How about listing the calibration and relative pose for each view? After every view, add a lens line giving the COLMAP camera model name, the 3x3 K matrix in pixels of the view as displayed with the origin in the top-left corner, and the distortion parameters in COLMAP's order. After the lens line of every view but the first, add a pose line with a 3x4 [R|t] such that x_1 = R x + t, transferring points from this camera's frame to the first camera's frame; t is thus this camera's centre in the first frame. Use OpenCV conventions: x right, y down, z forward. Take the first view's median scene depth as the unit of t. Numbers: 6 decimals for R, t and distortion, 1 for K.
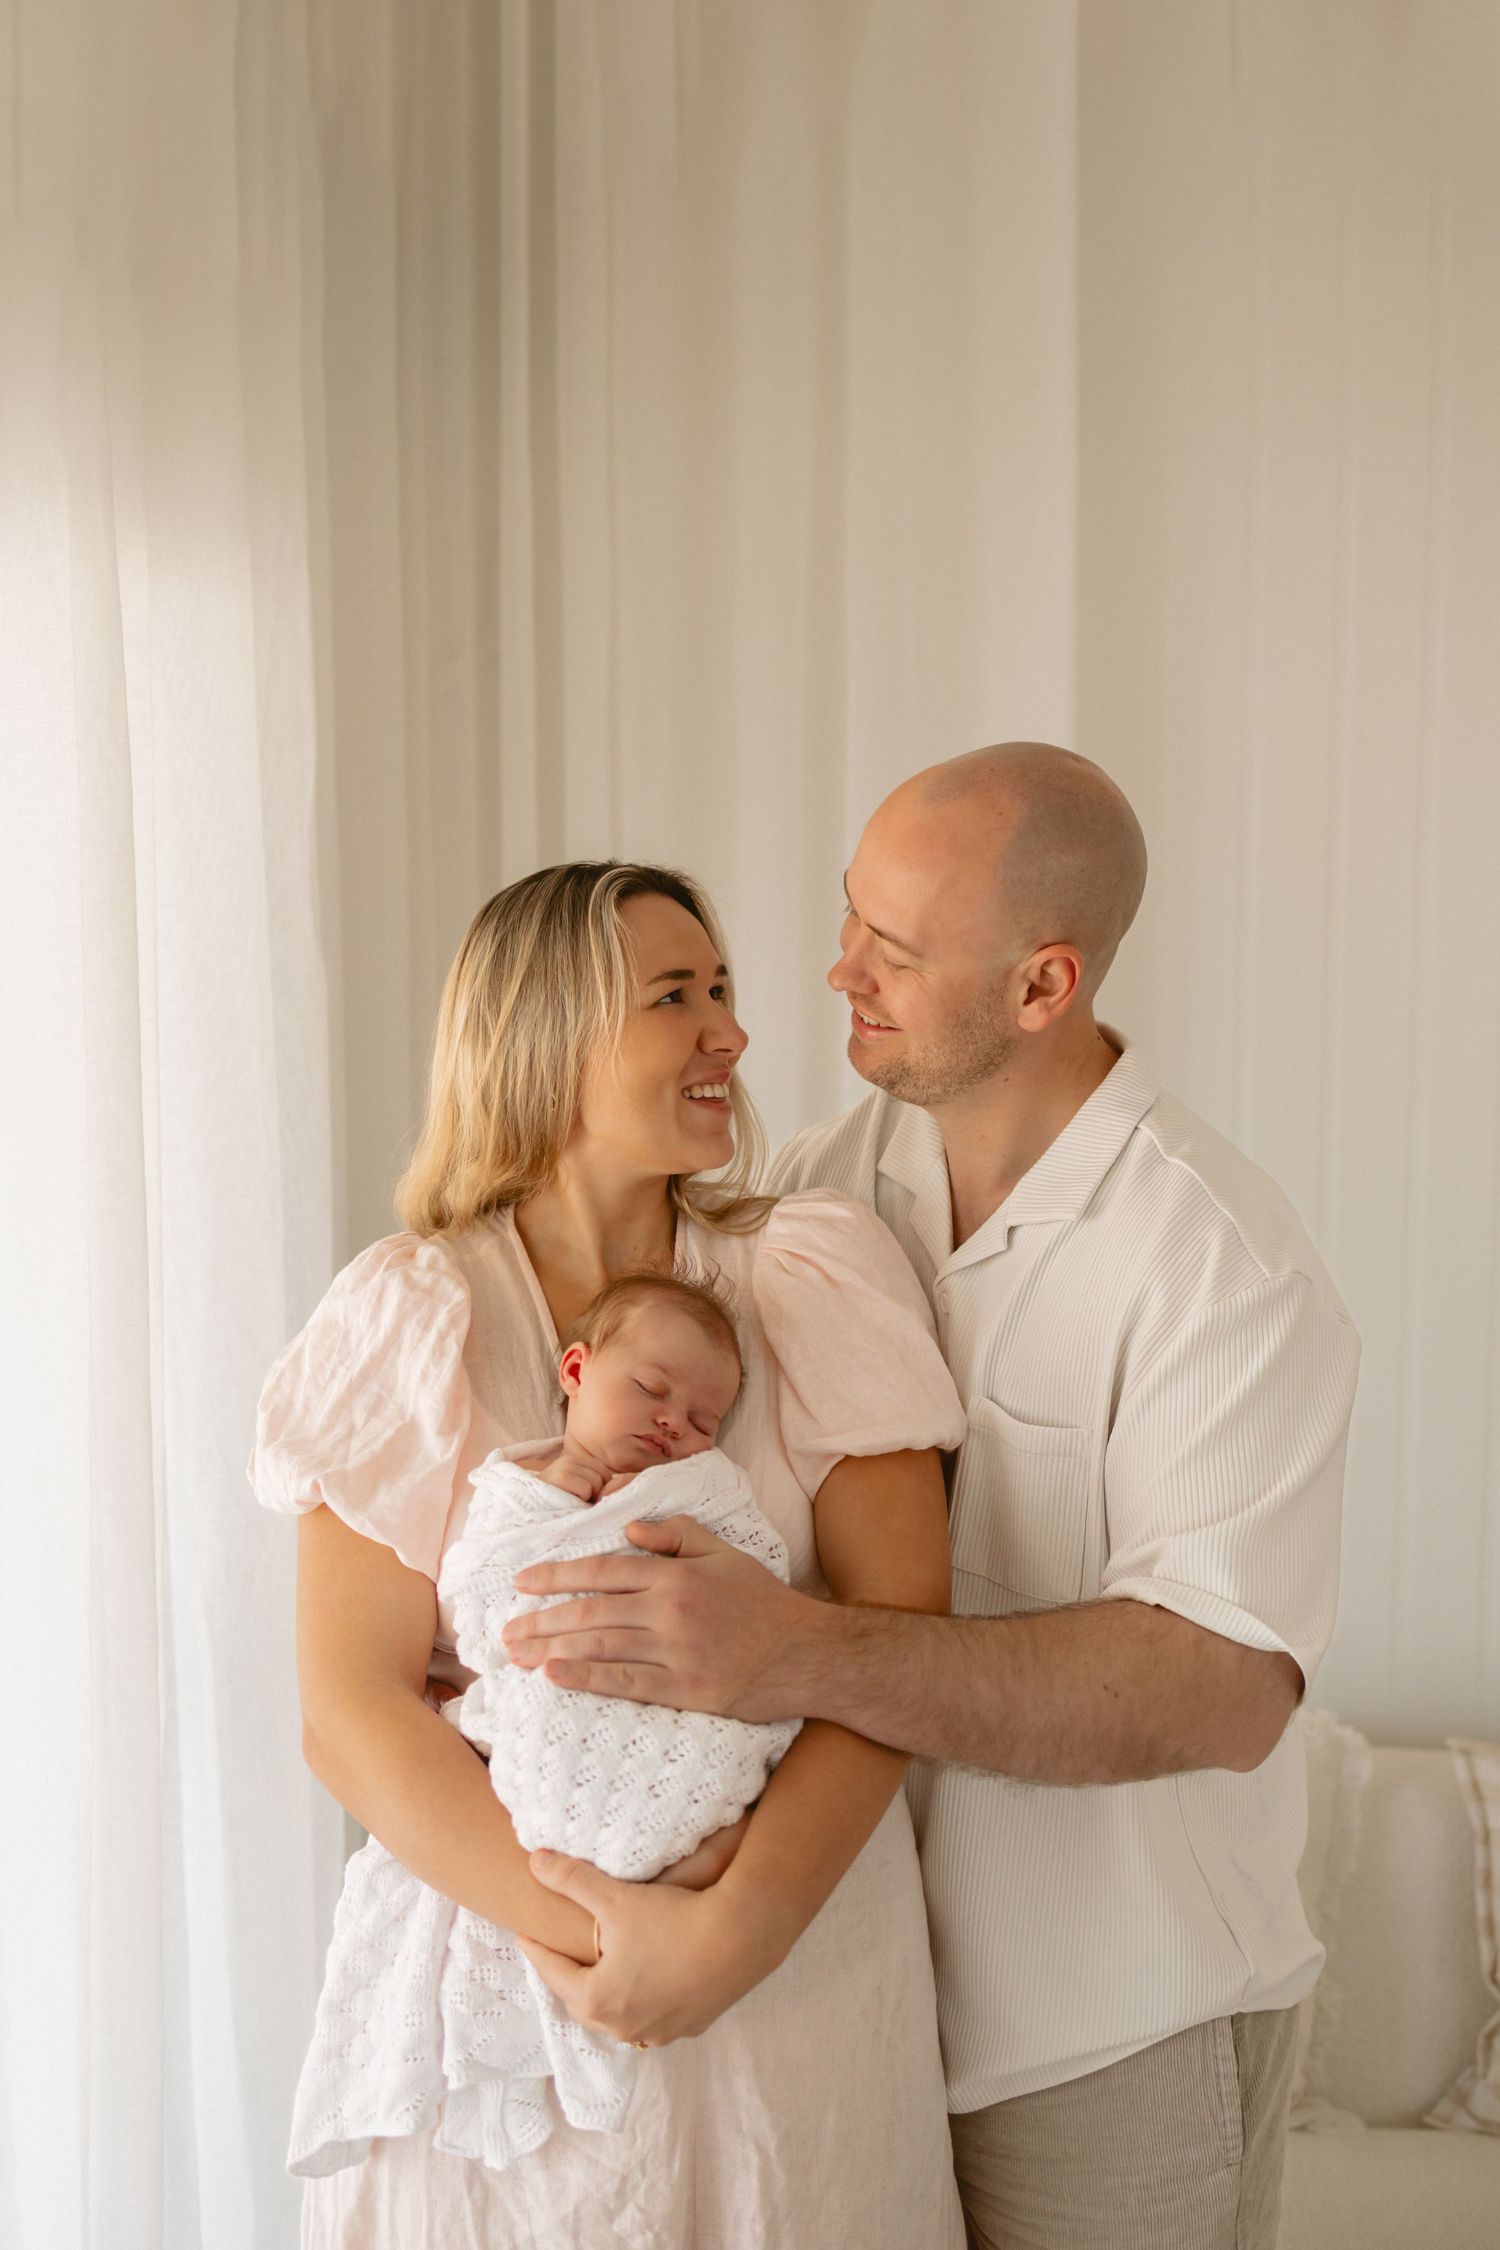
lens RADIAL K [[2189.0, 0, 750.0], [0, 2189.0, 1125.0], [0, 0, 1]] dist [0.149236, -0.296486]
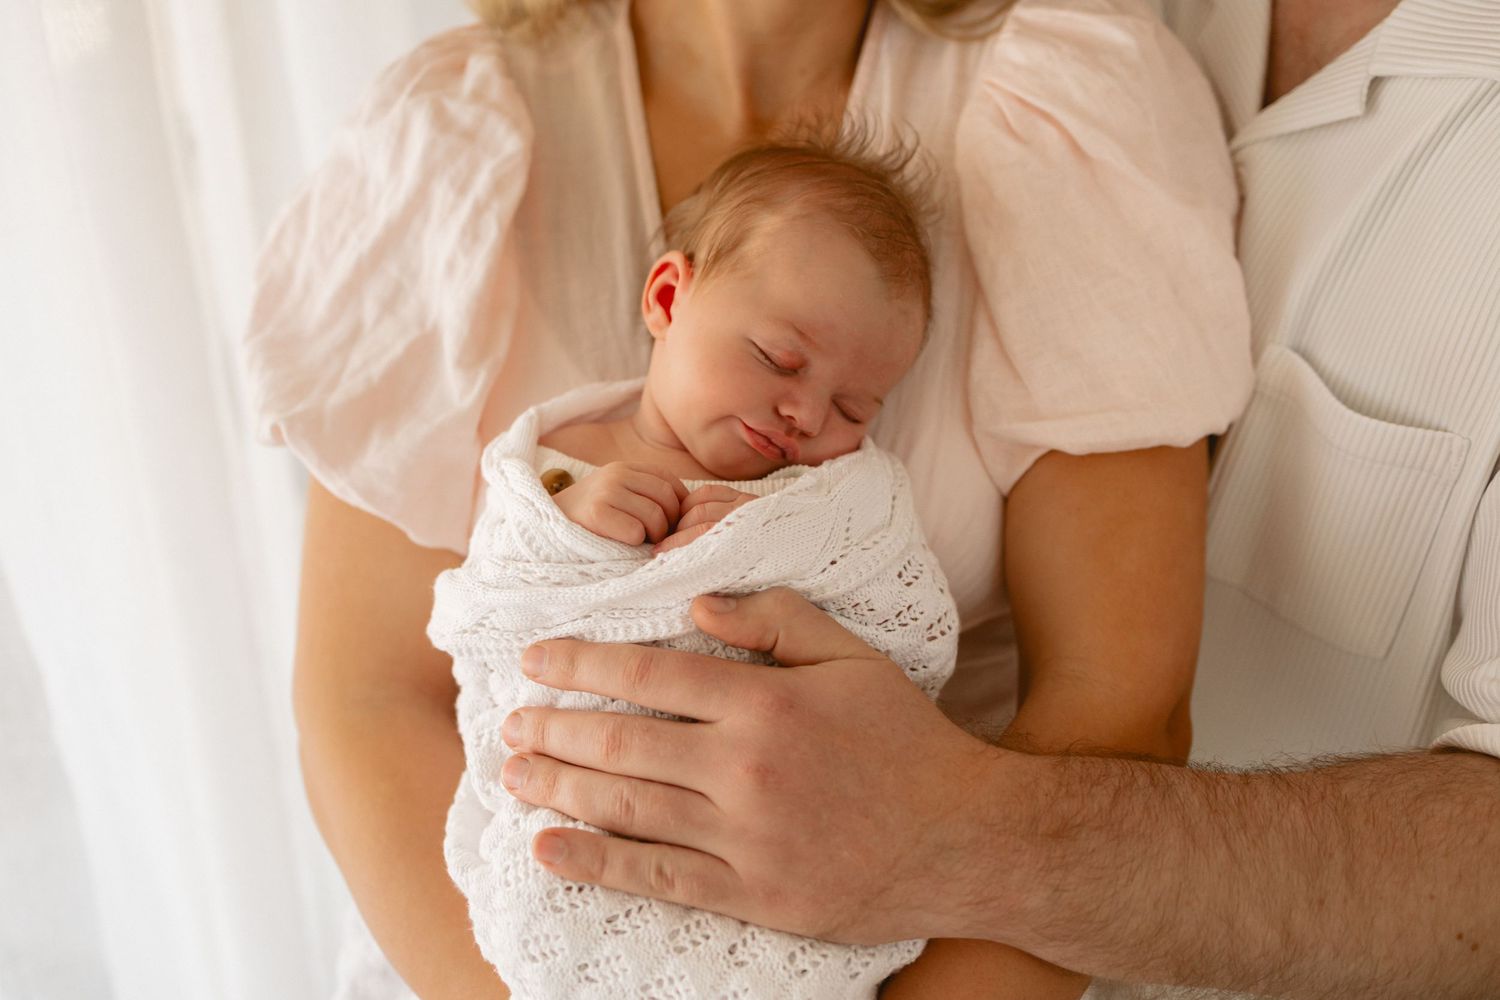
lens RADIAL K [[1459.3, 0, 645.7], [0, 1459.3, 504.0], [0, 0, 1]] dist [0.149236, -0.296486]
pose [[0.978892, 0.121913, -0.164033, -0.004573], [-0.043487, 0.908471, 0.415680, -0.012360], [0.199696, -0.399773, 0.894597, 0.572550]]
